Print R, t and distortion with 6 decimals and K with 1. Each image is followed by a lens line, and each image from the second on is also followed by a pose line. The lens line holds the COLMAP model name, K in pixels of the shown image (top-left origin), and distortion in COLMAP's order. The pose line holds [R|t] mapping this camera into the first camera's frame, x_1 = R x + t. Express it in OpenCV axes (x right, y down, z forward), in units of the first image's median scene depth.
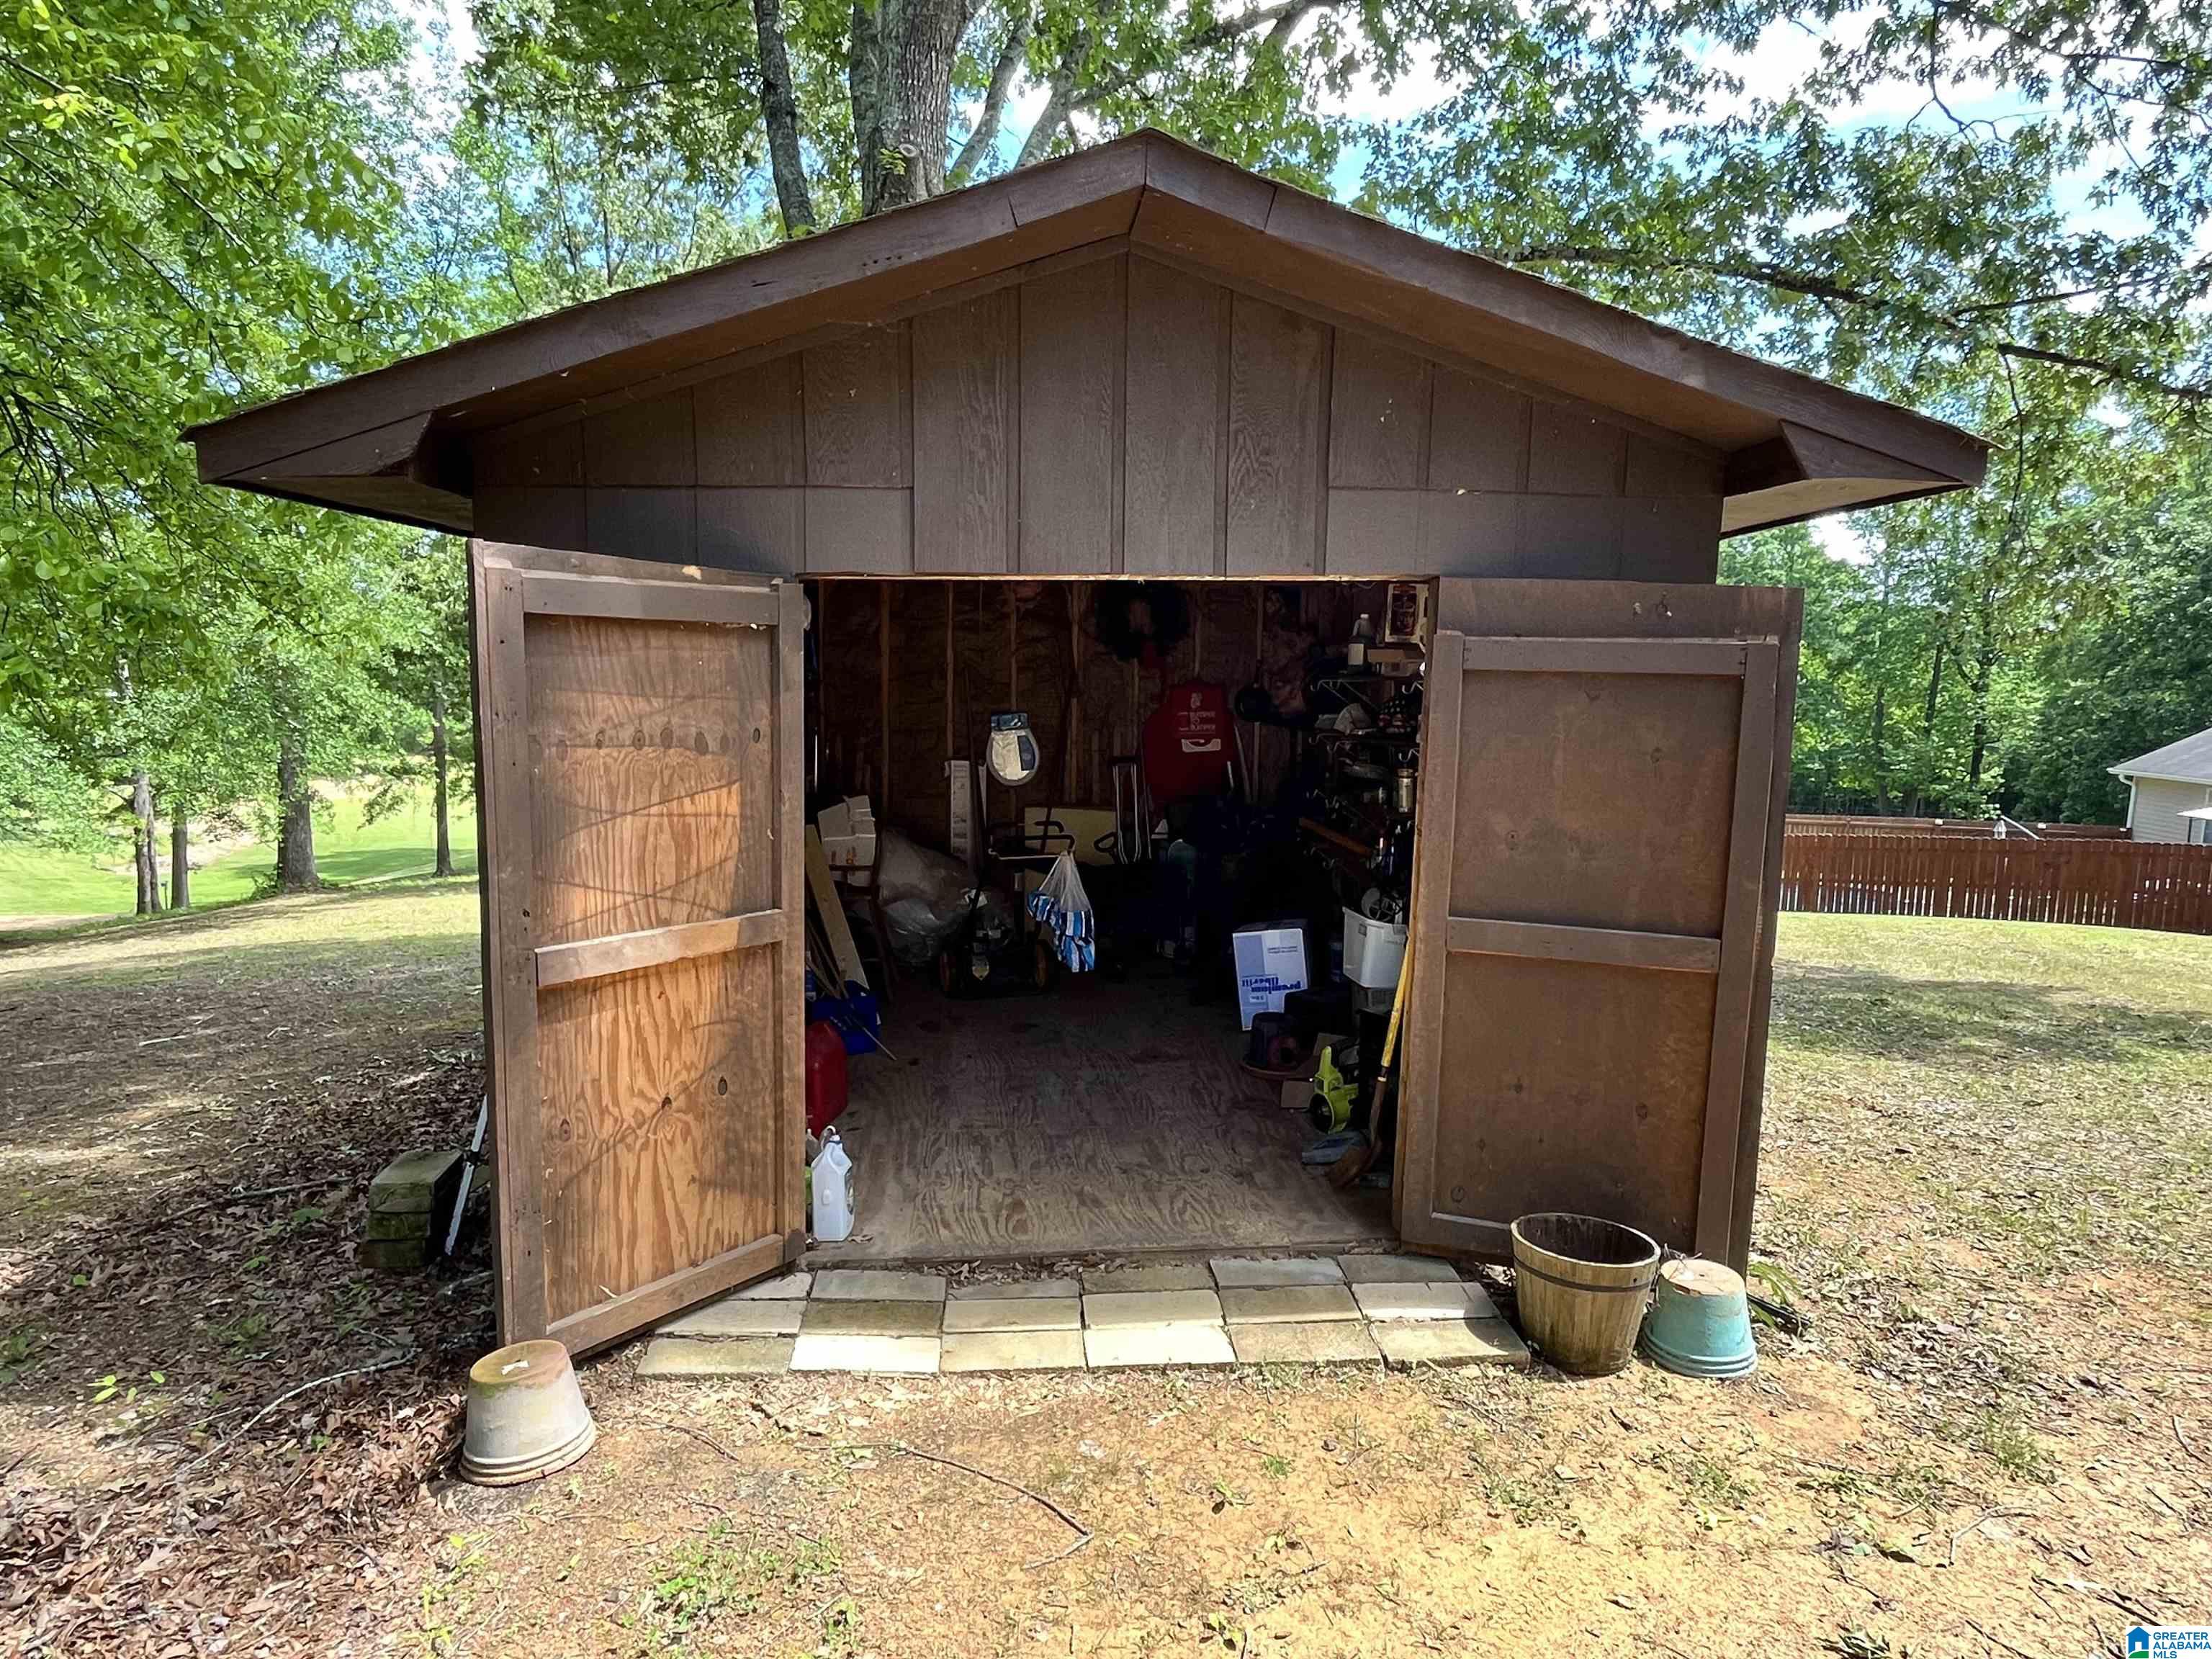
lens RADIAL K [[1298.0, 0, 1105.7], [0, 1298.0, 829.4], [0, 0, 1]] dist [0.001191, -0.000007]
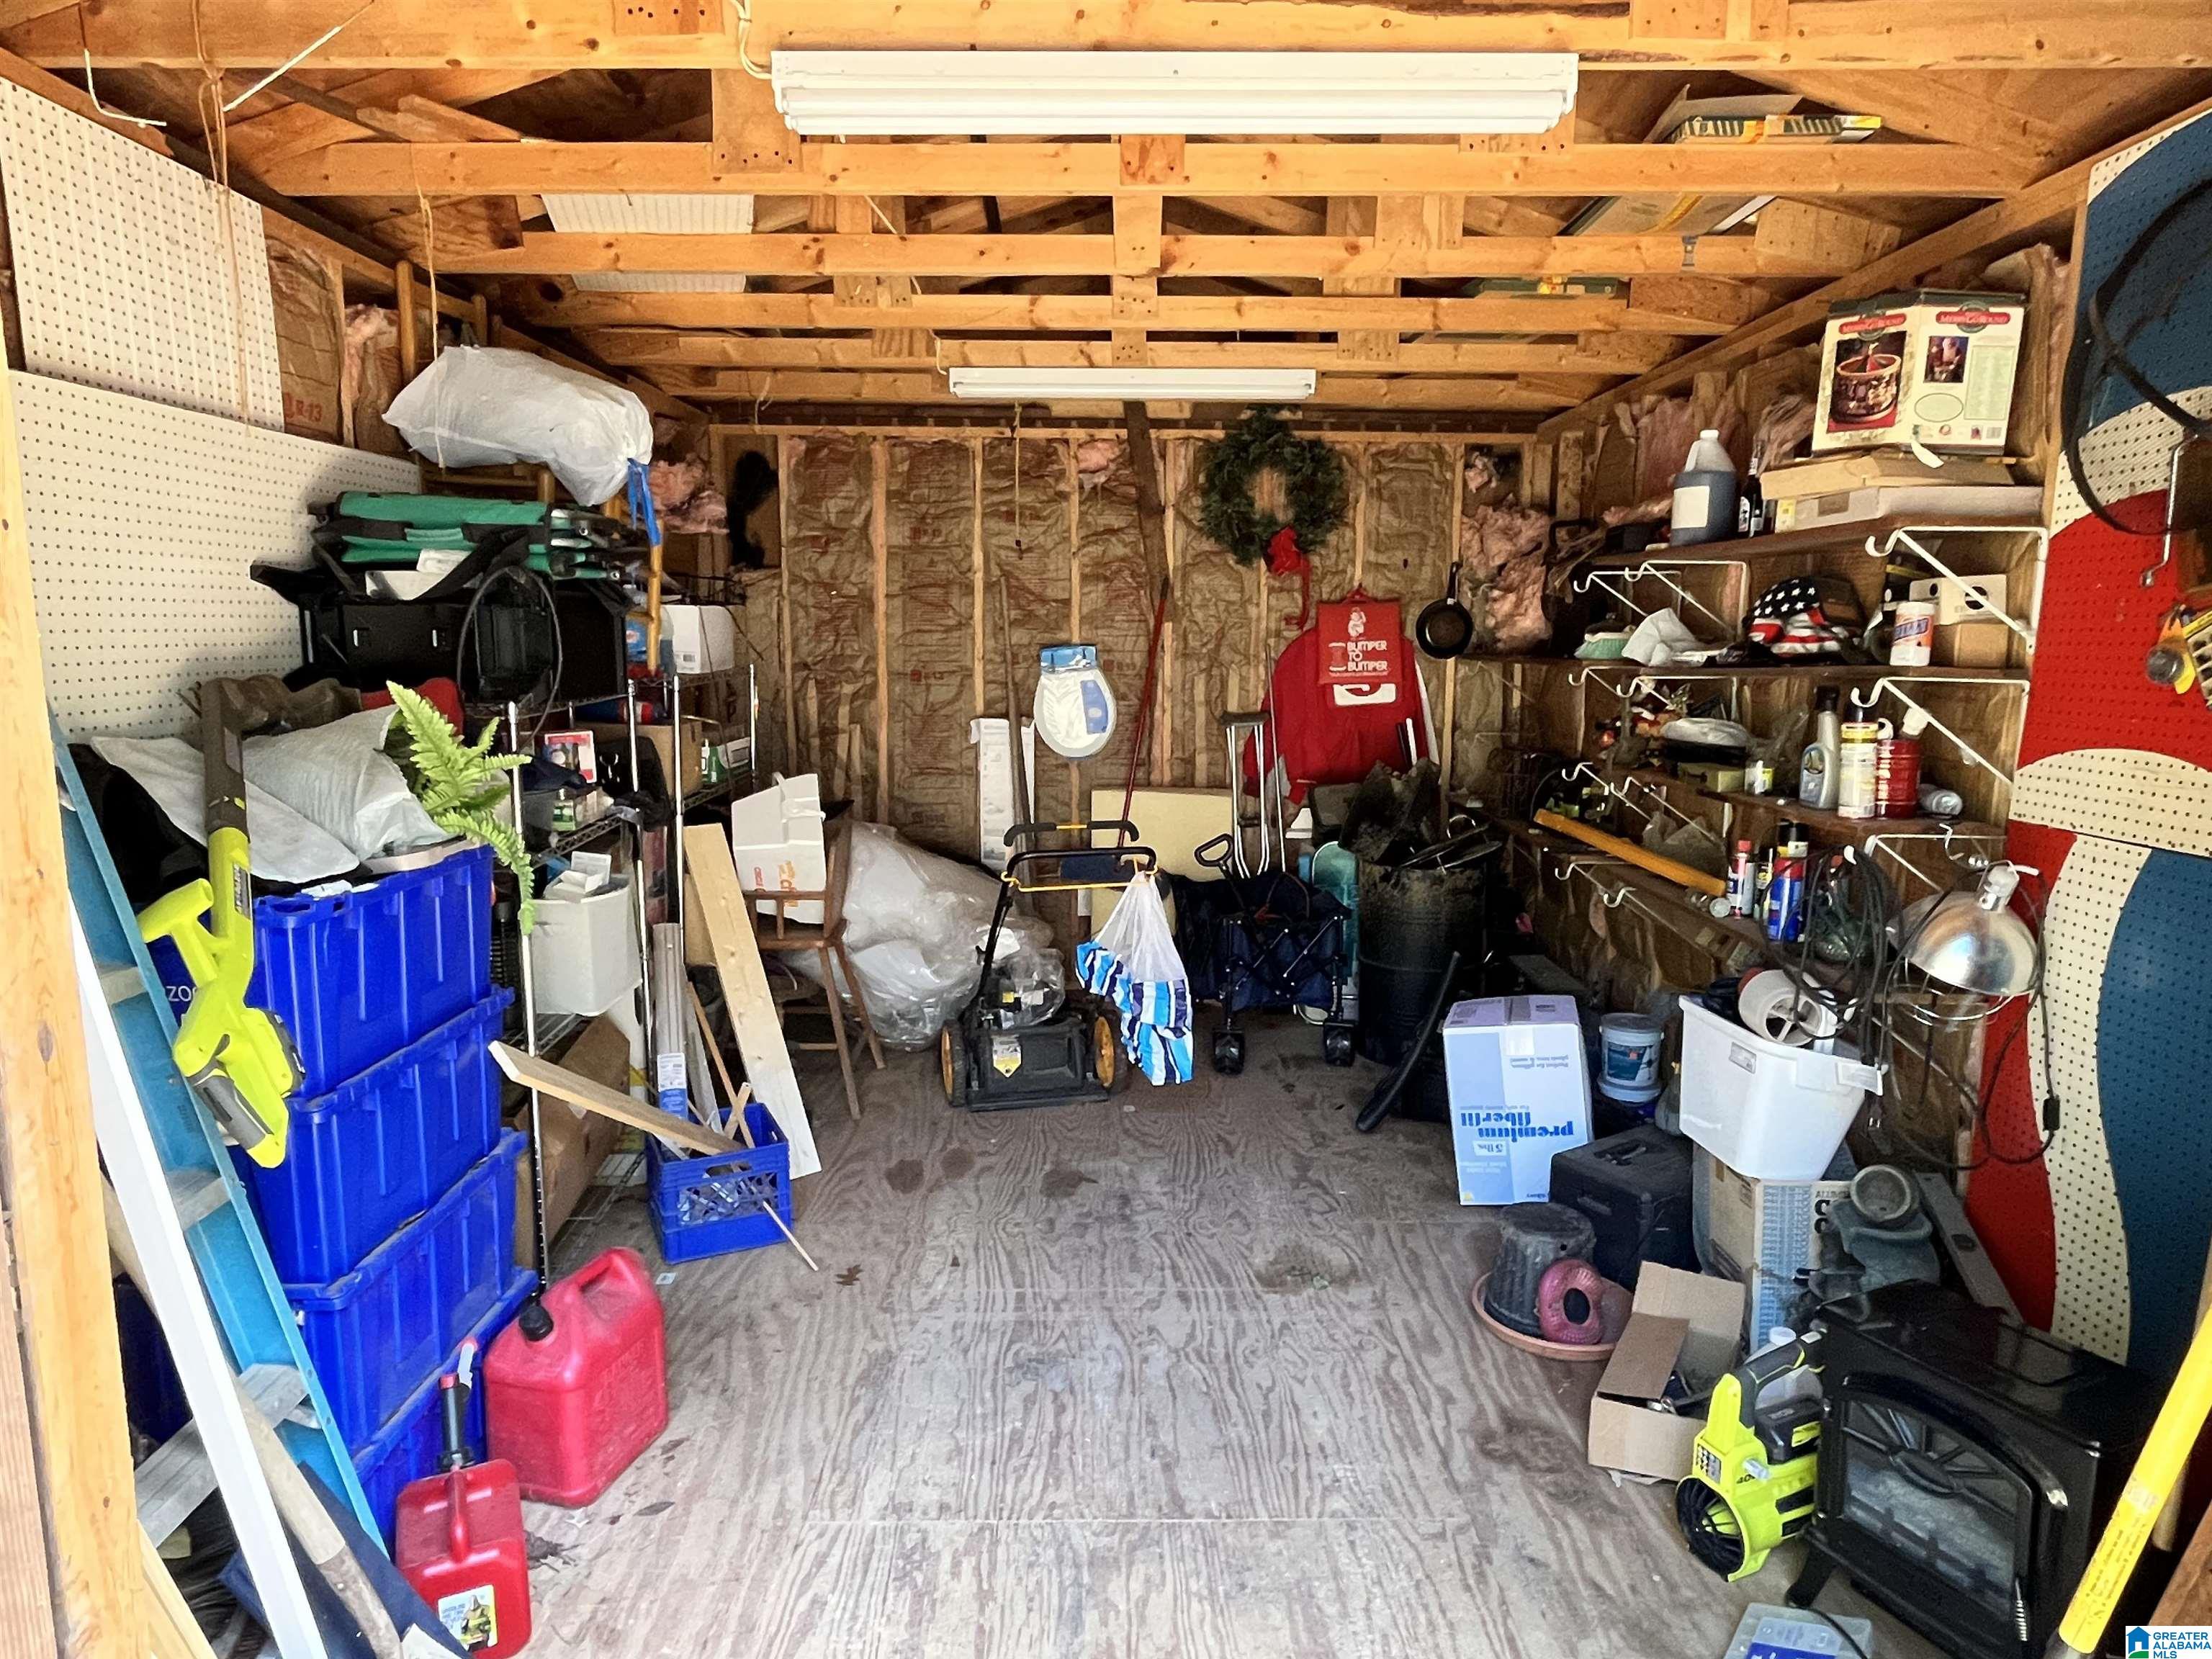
lens RADIAL K [[1298.0, 0, 1105.0], [0, 1298.0, 832.0], [0, 0, 1]] dist [0.001191, -0.000007]
pose [[0.995978, 0.004476, -0.089482, 0.003417], [-0.002155, 0.999659, 0.026011, -0.014318], [0.089568, -0.025713, 0.995649, 0.382076]]
